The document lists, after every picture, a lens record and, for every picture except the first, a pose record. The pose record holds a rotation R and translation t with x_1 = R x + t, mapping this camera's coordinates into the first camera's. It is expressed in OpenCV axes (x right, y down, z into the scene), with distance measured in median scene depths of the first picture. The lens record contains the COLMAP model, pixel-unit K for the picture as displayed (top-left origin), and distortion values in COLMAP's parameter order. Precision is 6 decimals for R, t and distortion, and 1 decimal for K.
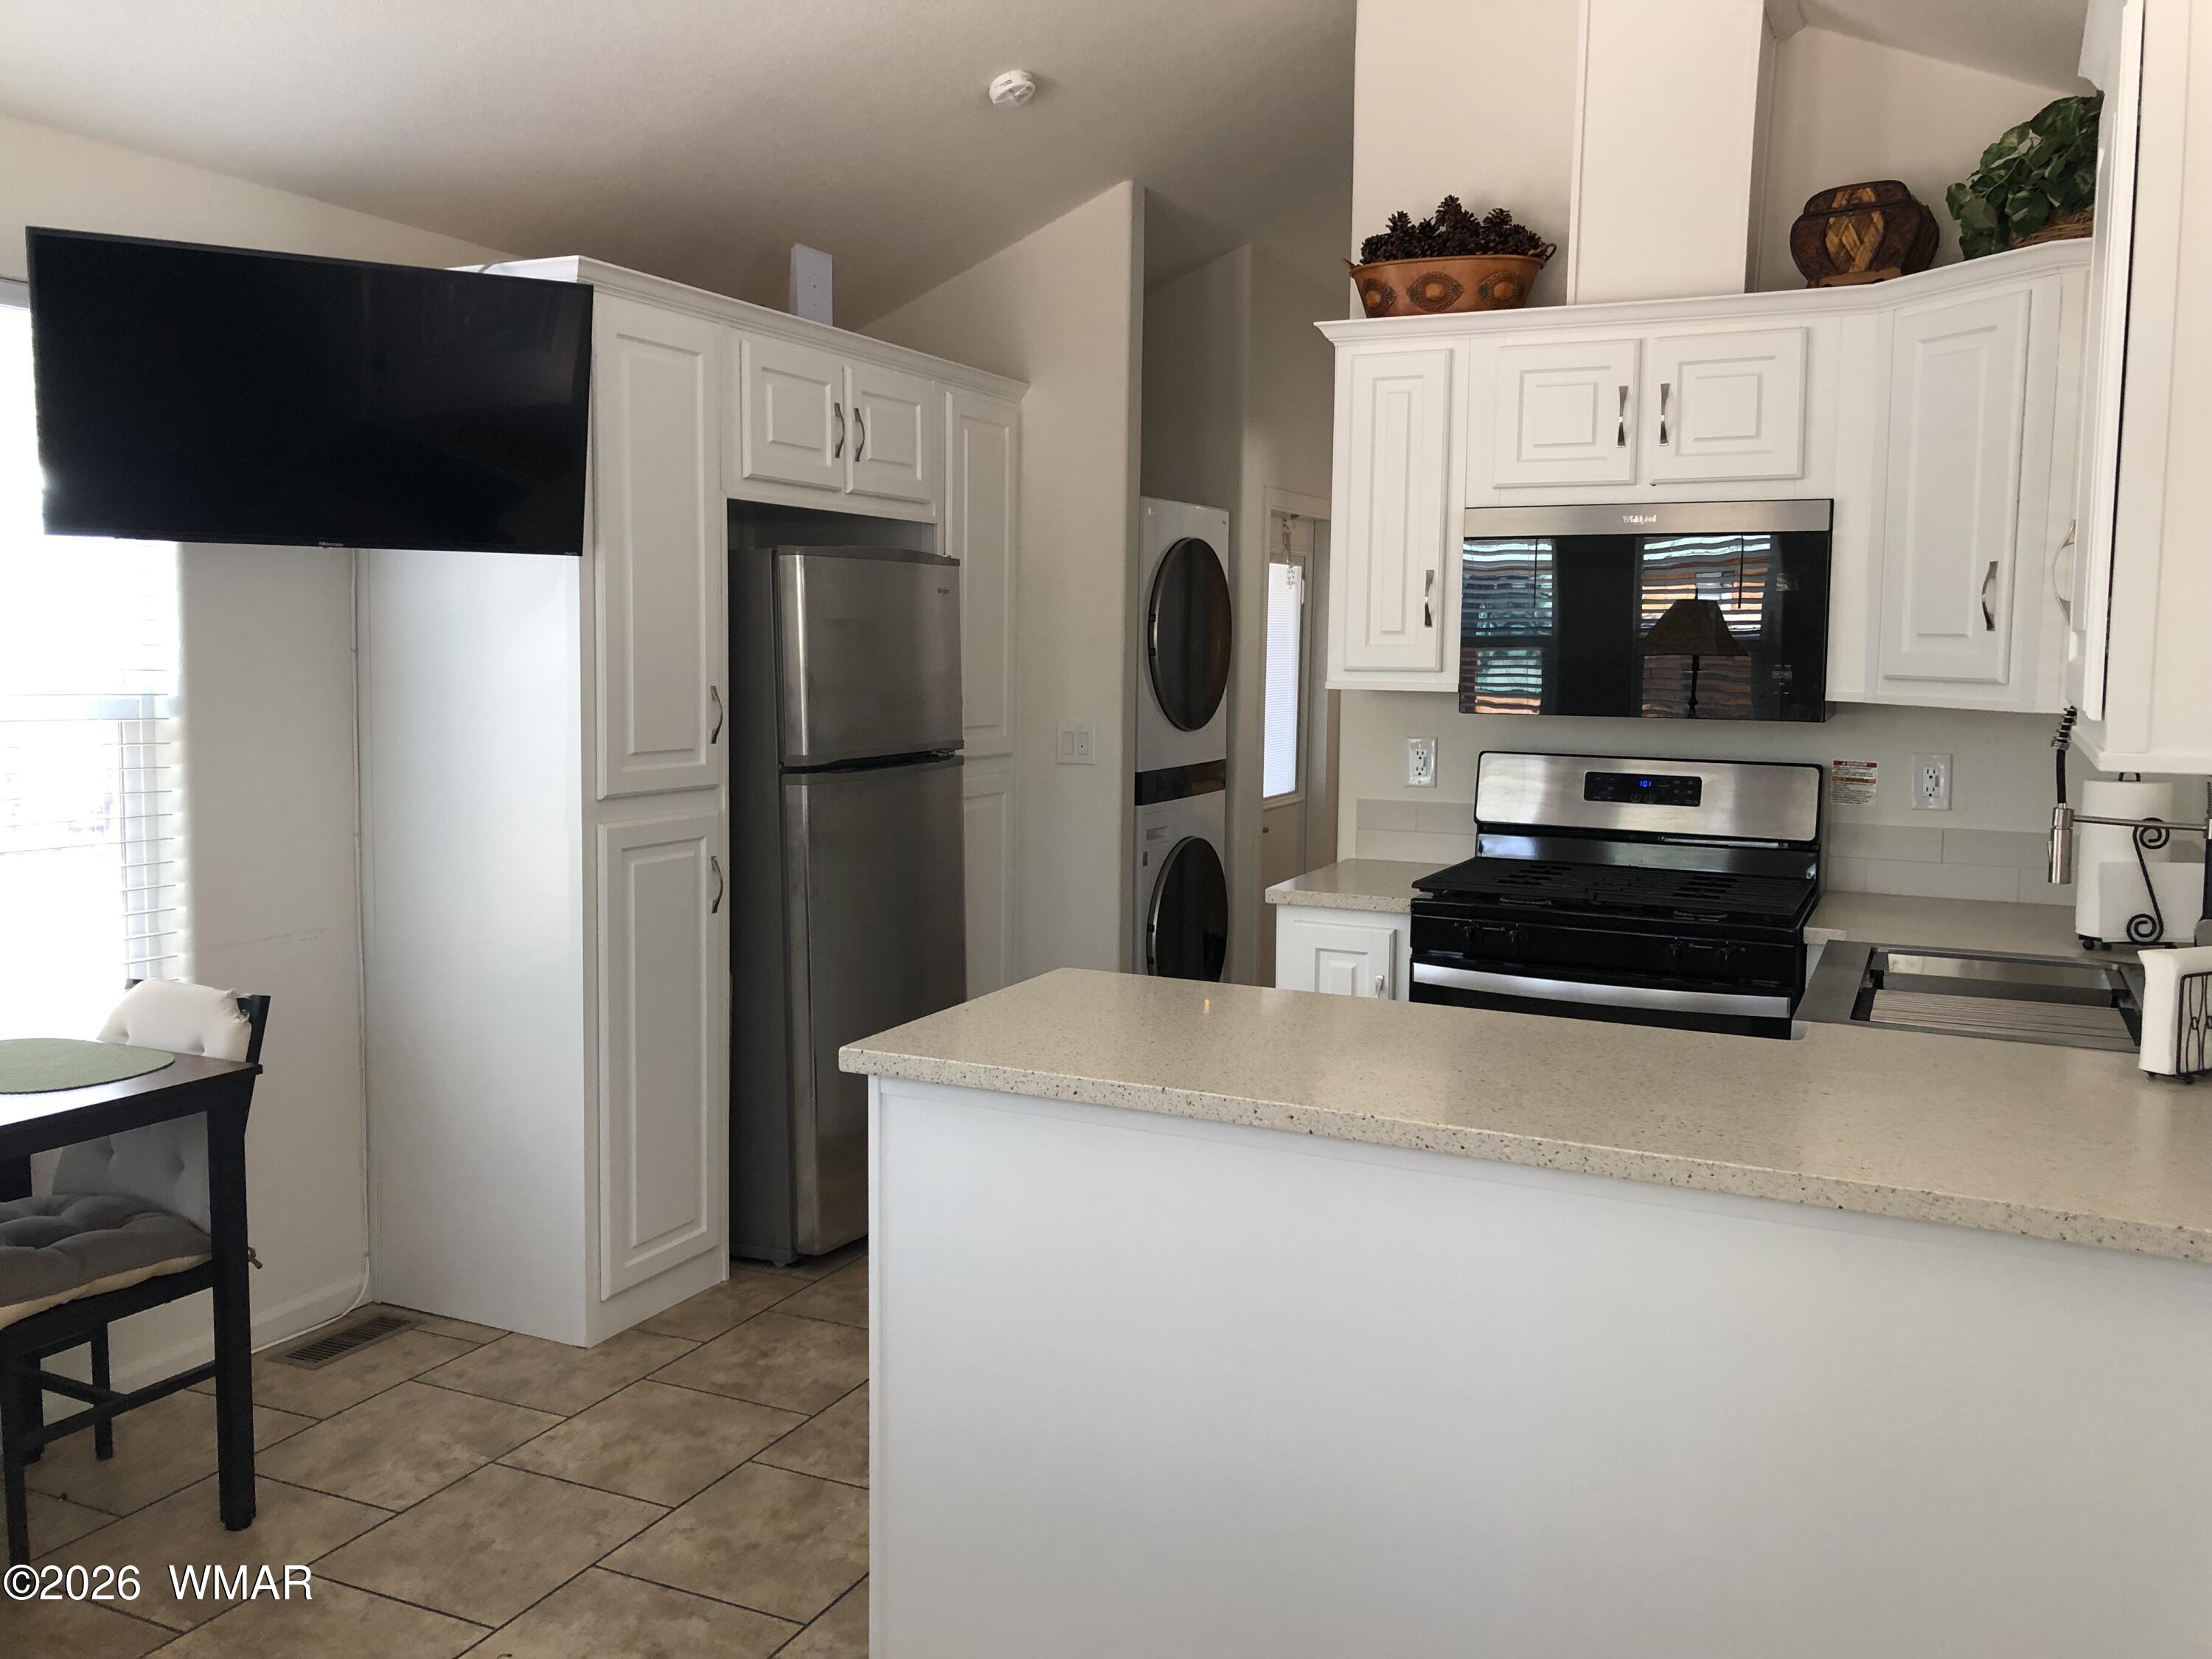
lens RADIAL K [[1845.4, 0, 1113.0], [0, 1845.4, 789.0], [0, 0, 1]] dist [0.052965, -0.004114]
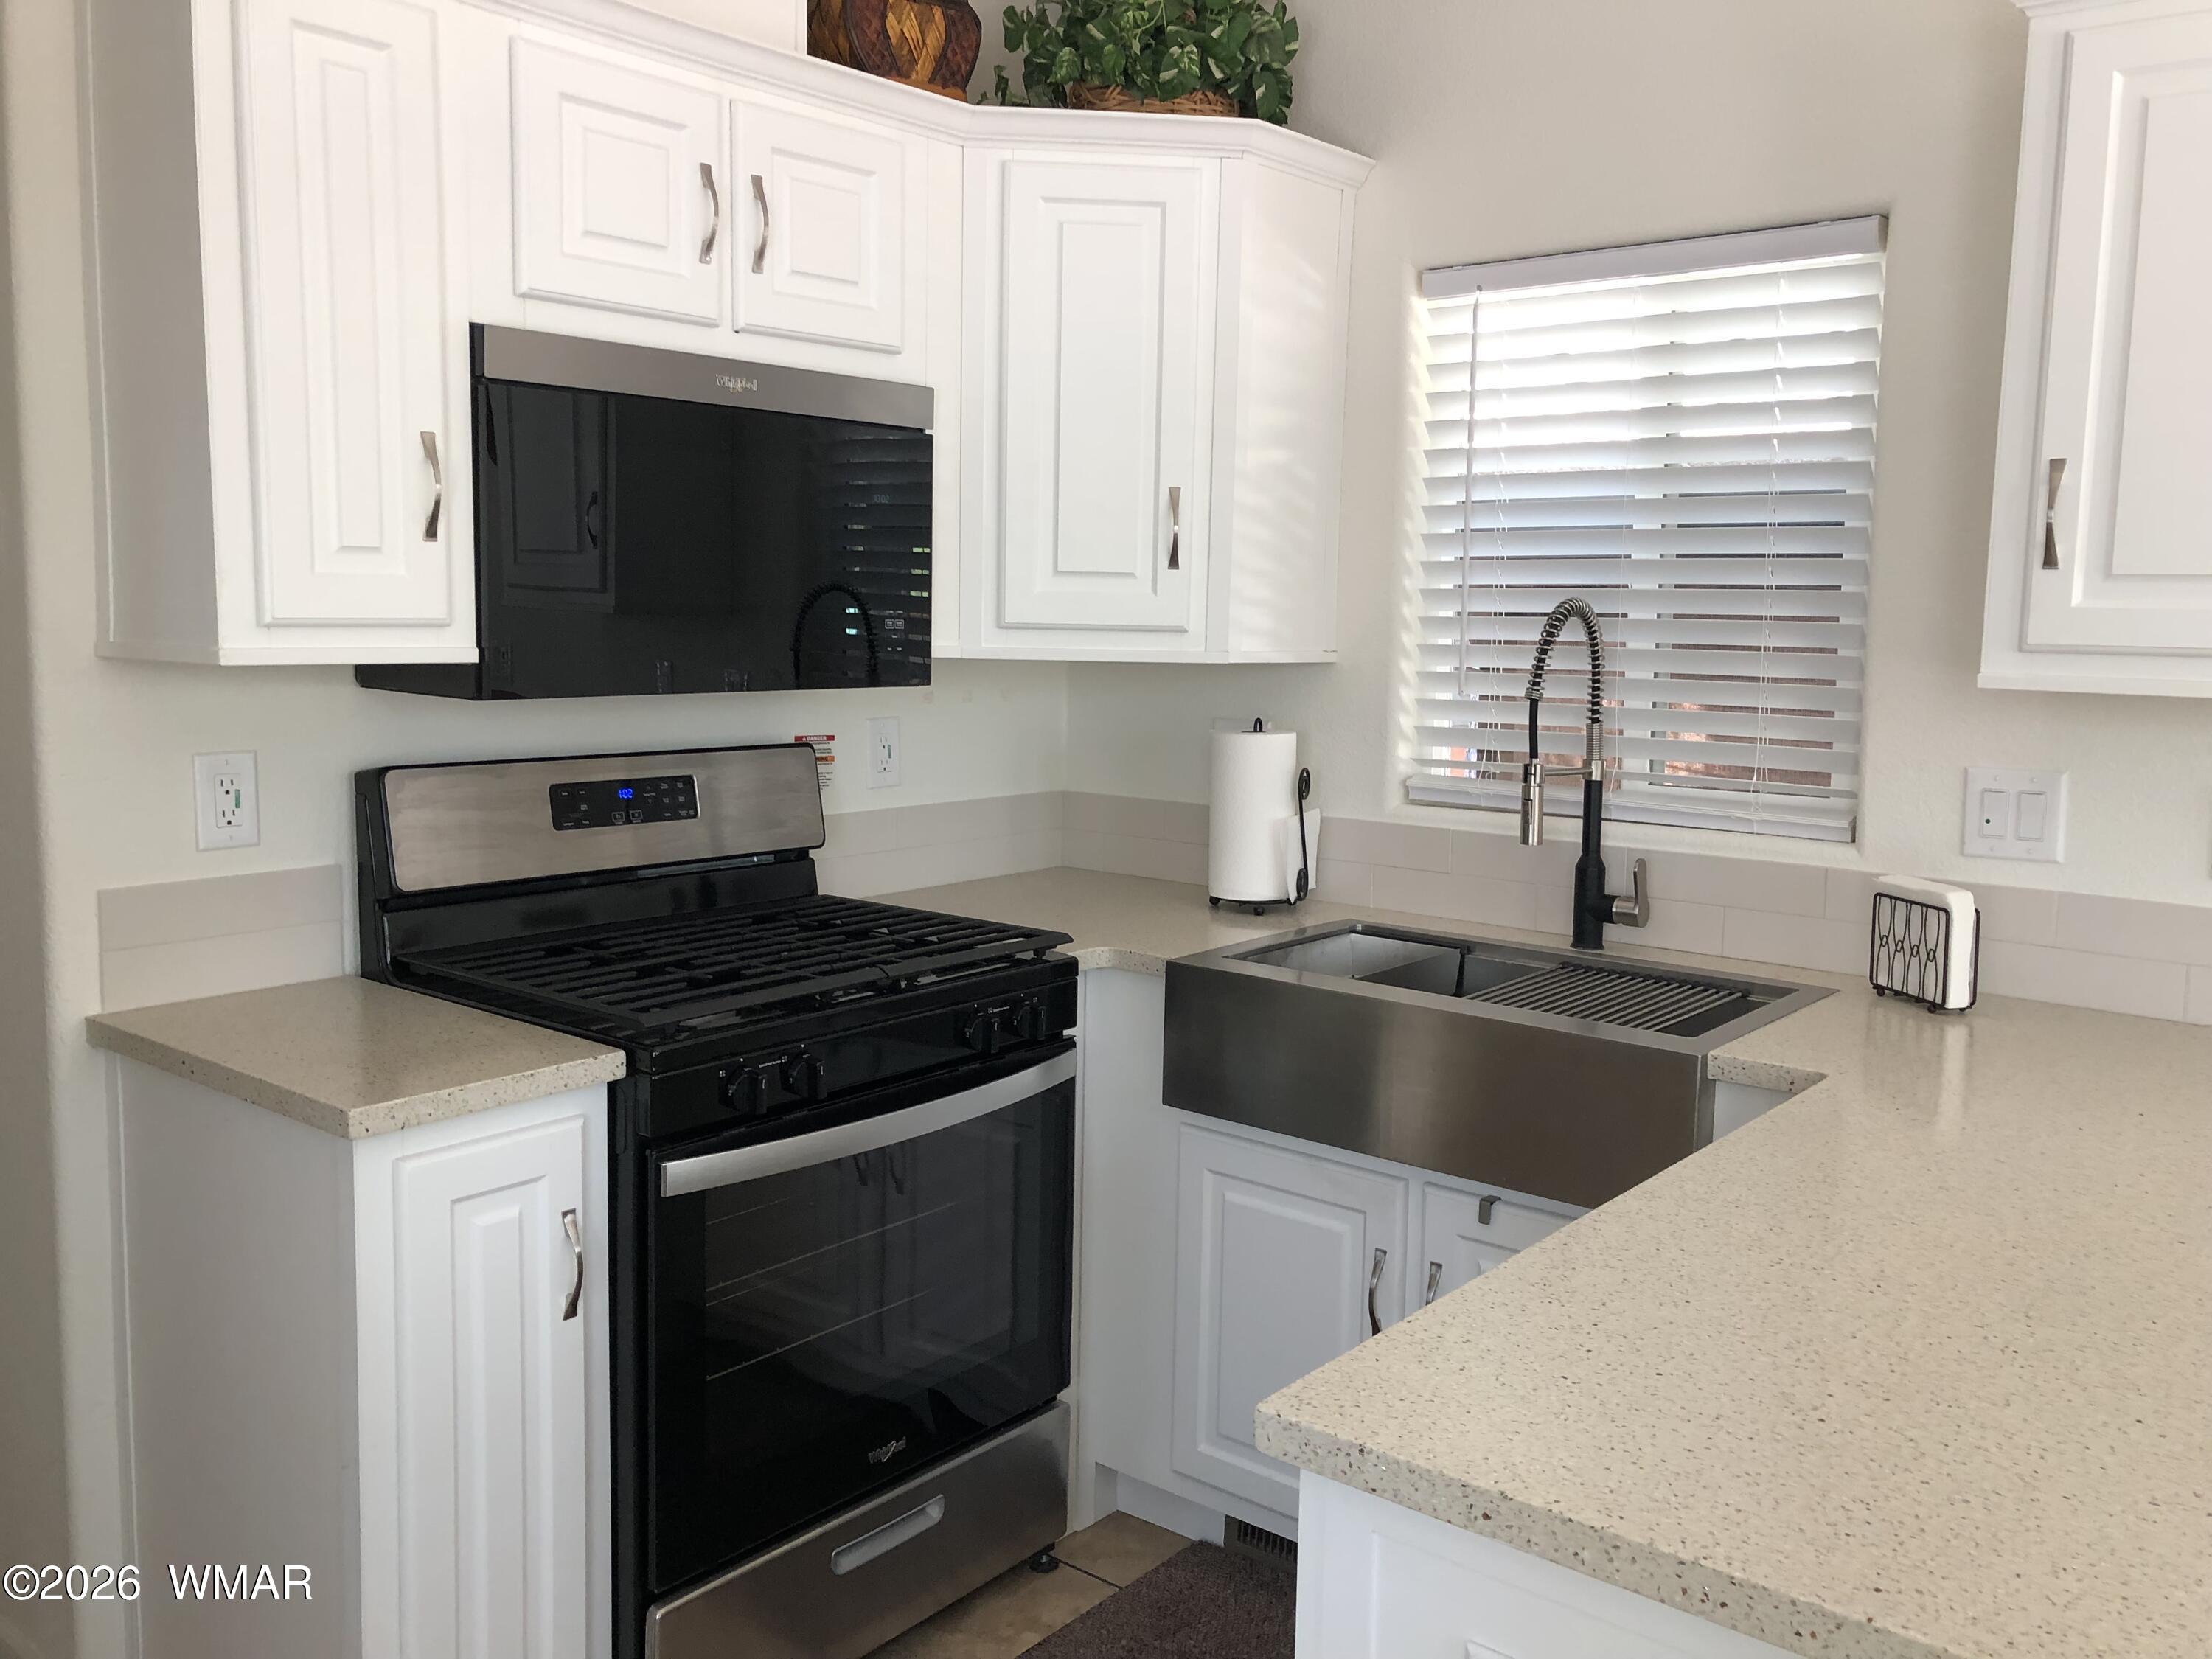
lens RADIAL K [[1845.4, 0, 1113.0], [0, 1845.4, 789.0], [0, 0, 1]] dist [0.052965, -0.004114]
pose [[0.241905, -0.108189, 0.964249, -0.314149], [0.066360, 0.993282, 0.094798, -0.057576], [-0.968028, 0.041056, 0.247460, 0.713695]]
